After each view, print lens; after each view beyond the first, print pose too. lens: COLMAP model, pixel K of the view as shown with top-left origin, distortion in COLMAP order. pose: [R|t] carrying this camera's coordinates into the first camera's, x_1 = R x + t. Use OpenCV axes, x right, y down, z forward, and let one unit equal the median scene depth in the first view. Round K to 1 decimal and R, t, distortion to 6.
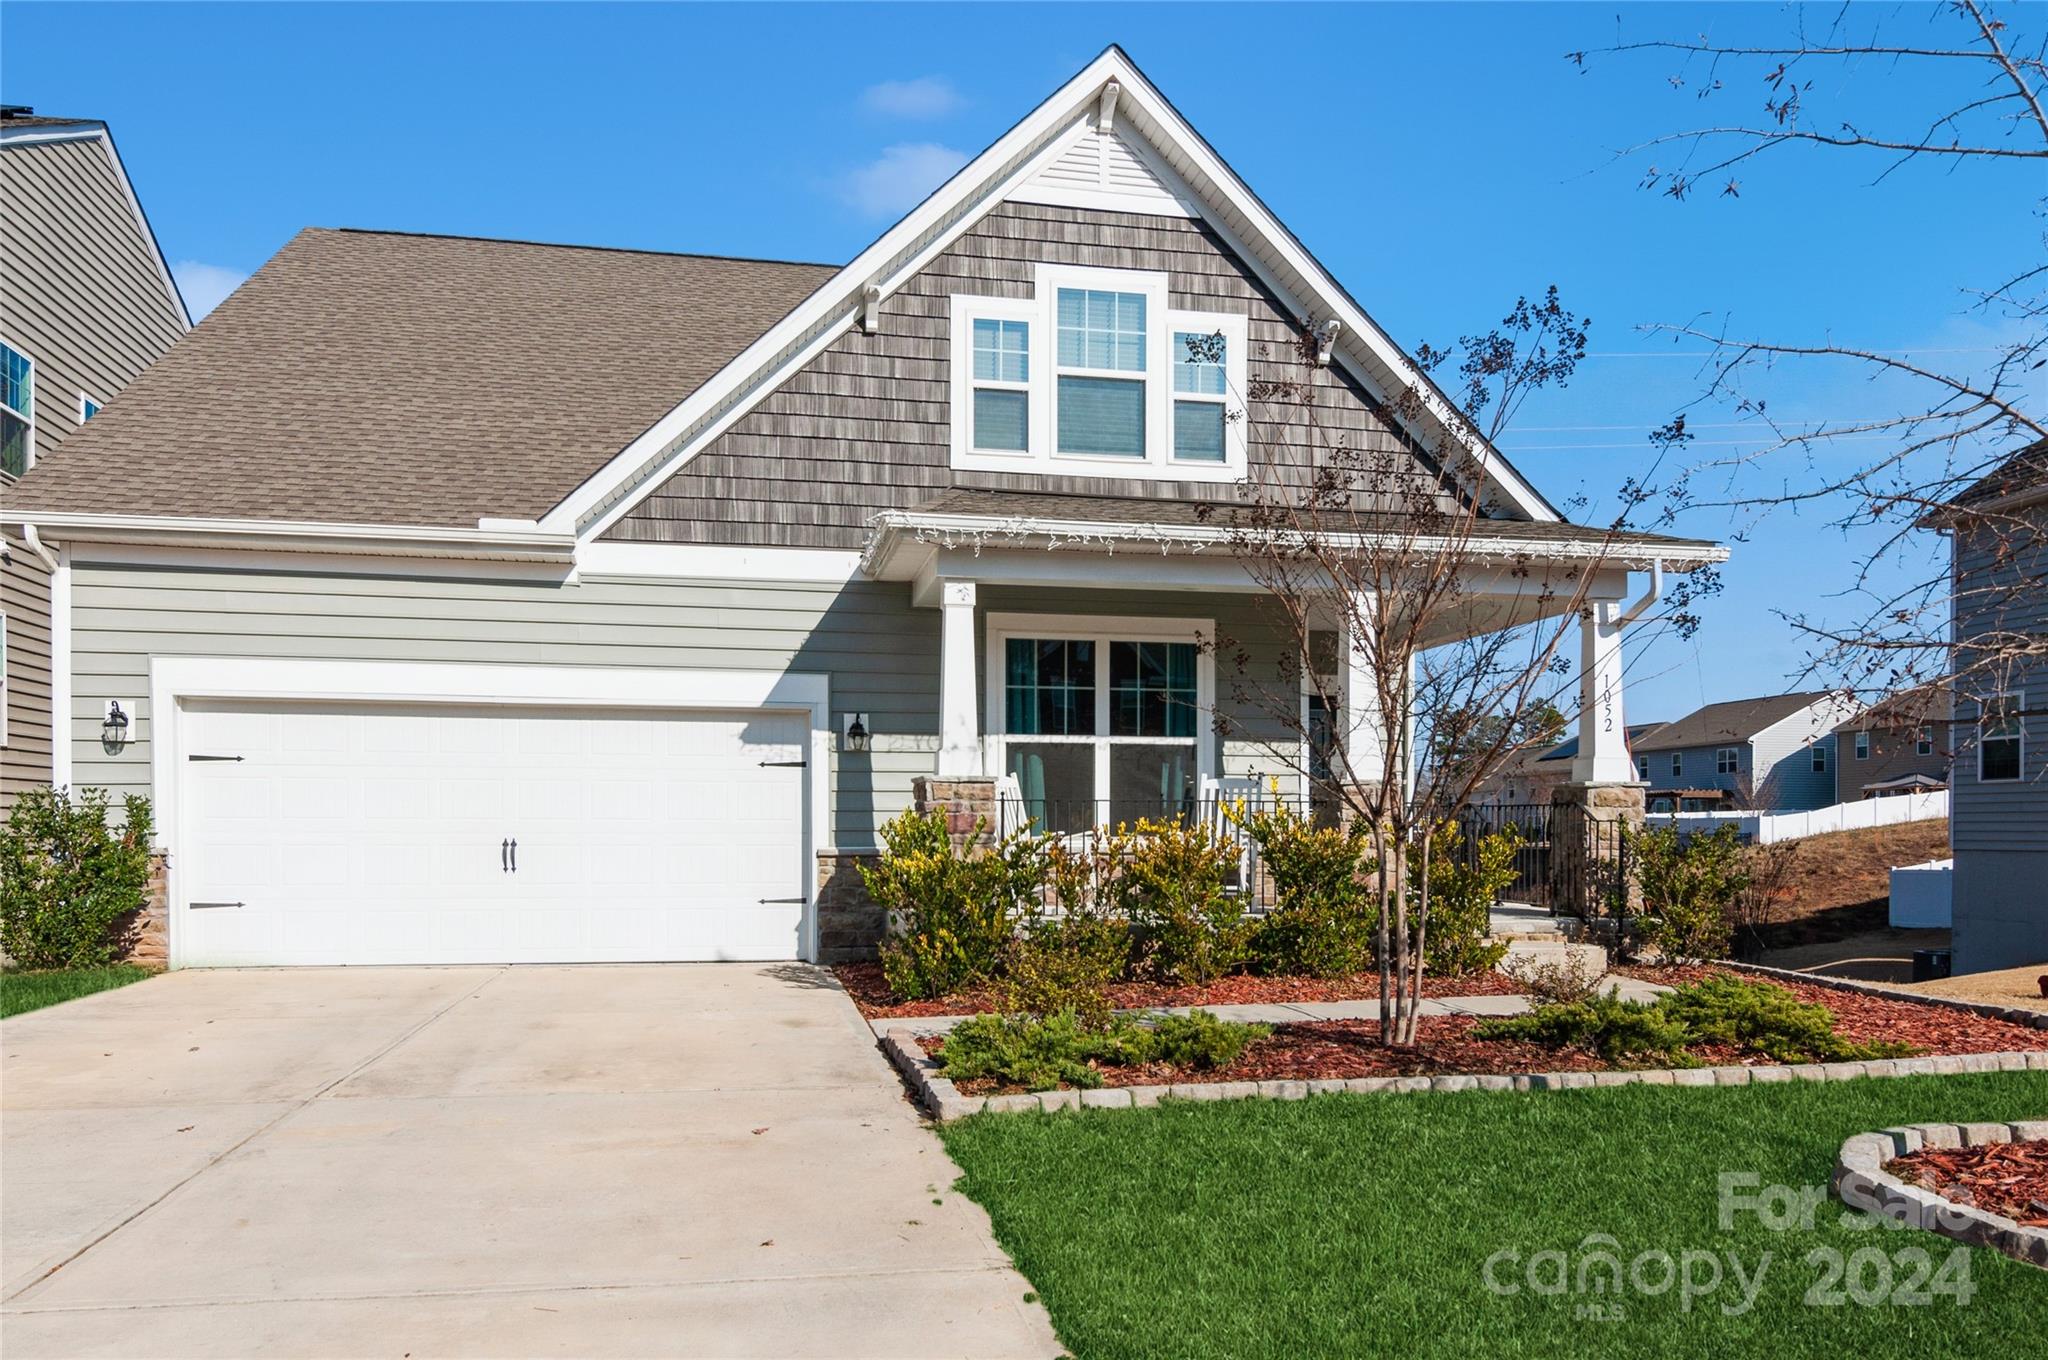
lens RADIAL K [[1447.5, 0, 977.6], [0, 1447.5, 852.7], [0, 0, 1]] dist [-0.002333, -0.004186]
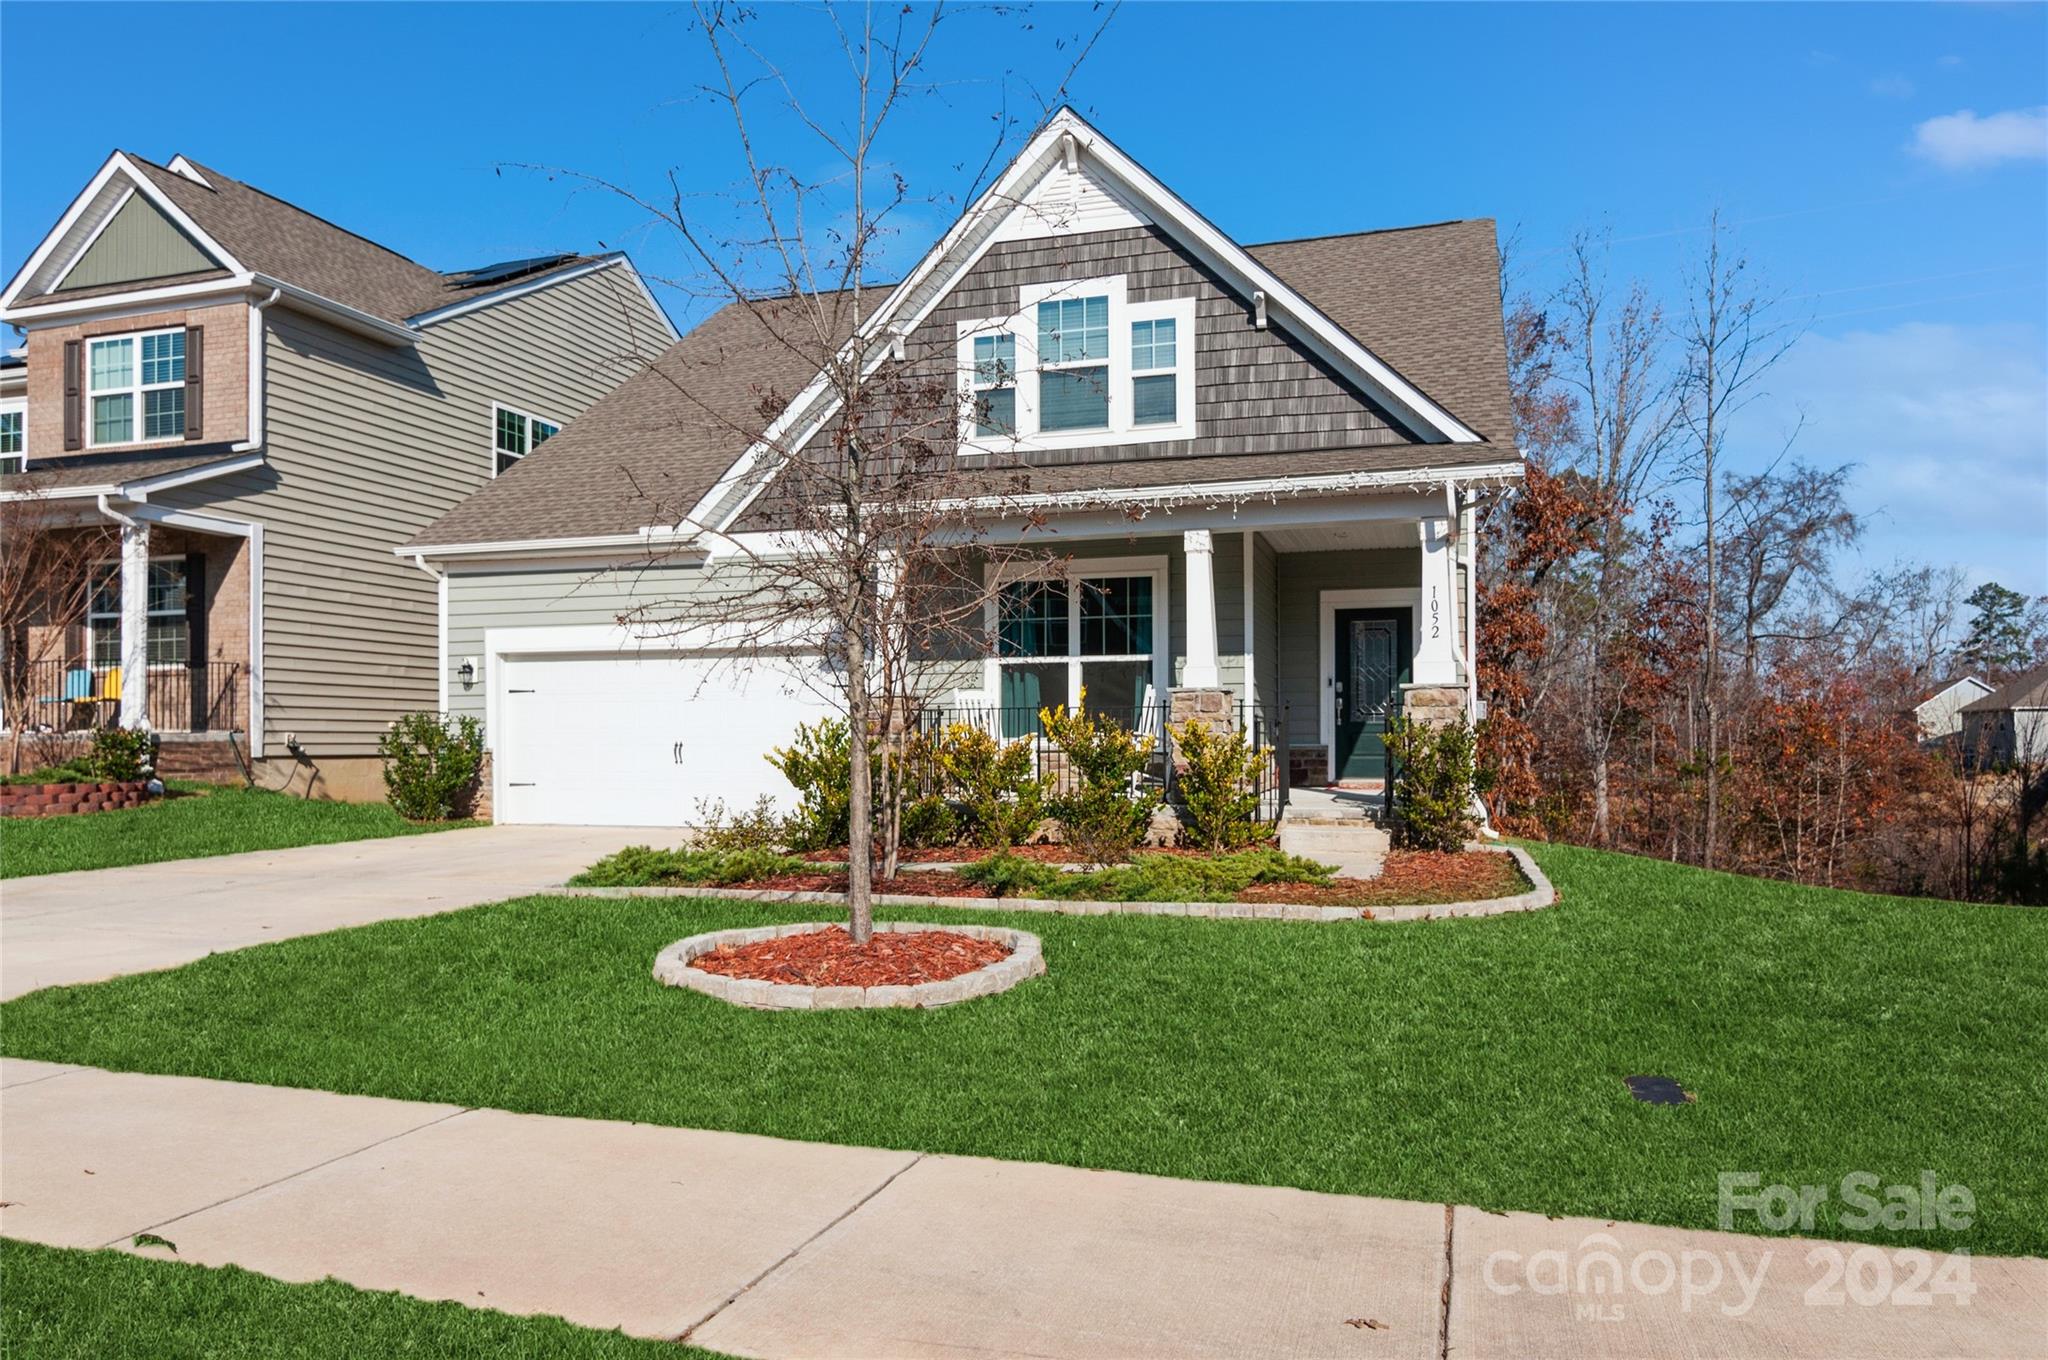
lens RADIAL K [[1406.9, 0, 956.1], [0, 1406.9, 736.7], [0, 0, 1]] dist [0.000834, 0.000847]
pose [[0.872473, -0.007279, -0.488608, 0.602276], [-0.001768, 0.999835, -0.018052, 0.010410], [0.488659, 0.016614, 0.872317, -0.100626]]
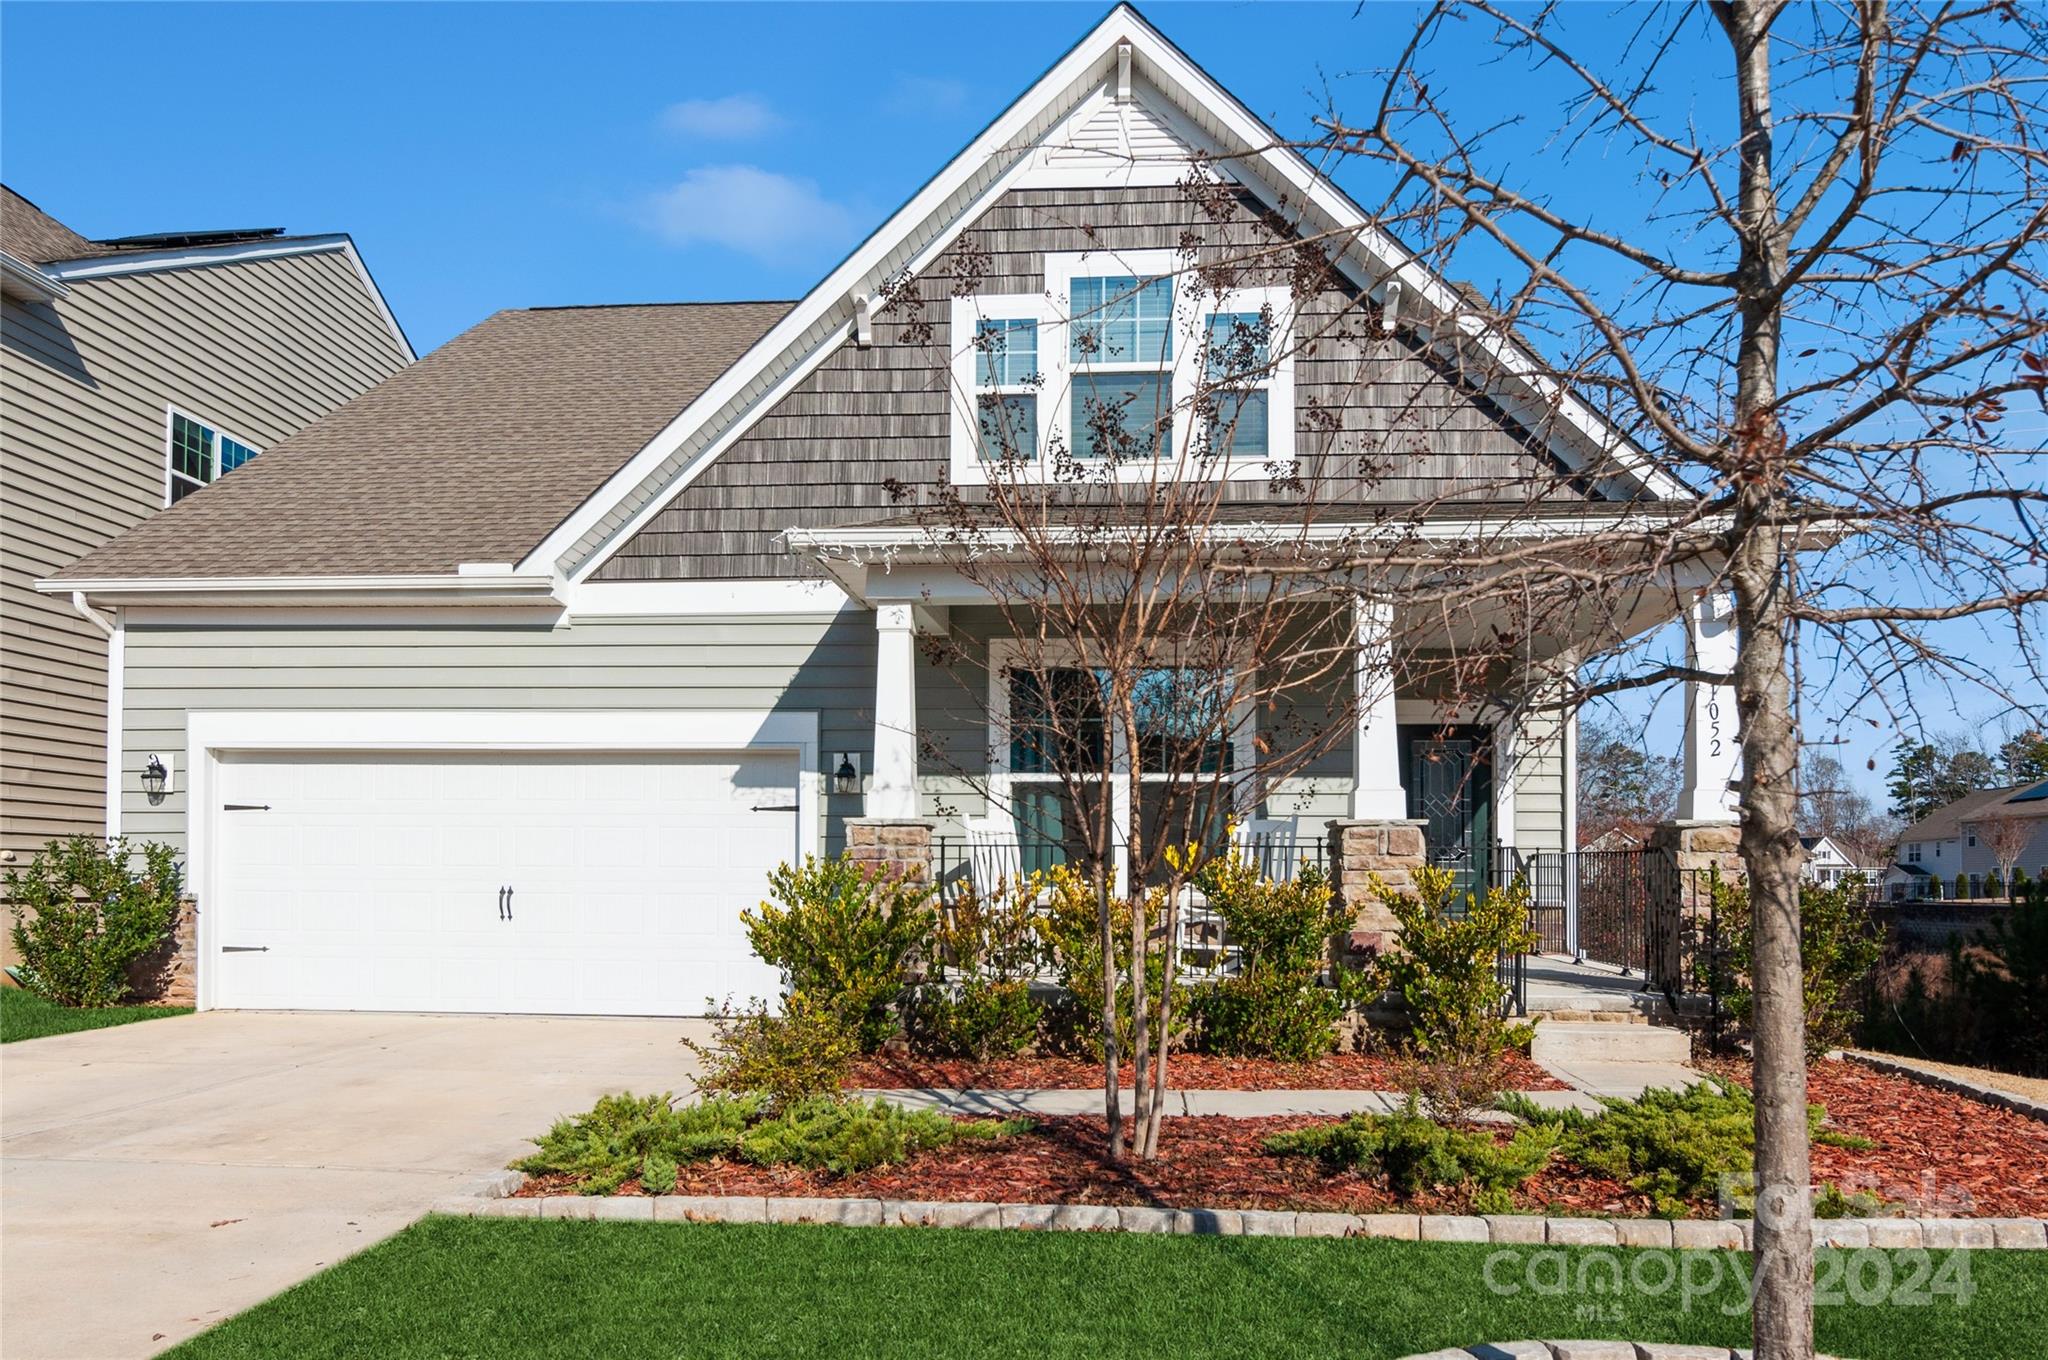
lens RADIAL K [[1447.5, 0, 977.6], [0, 1447.5, 852.7], [0, 0, 1]] dist [-0.002333, -0.004186]
pose [[0.963768, -0.001414, -0.266737, 0.244026], [-0.007936, 0.999391, -0.033974, -0.001625], [0.266622, 0.034860, 0.963170, 0.131713]]
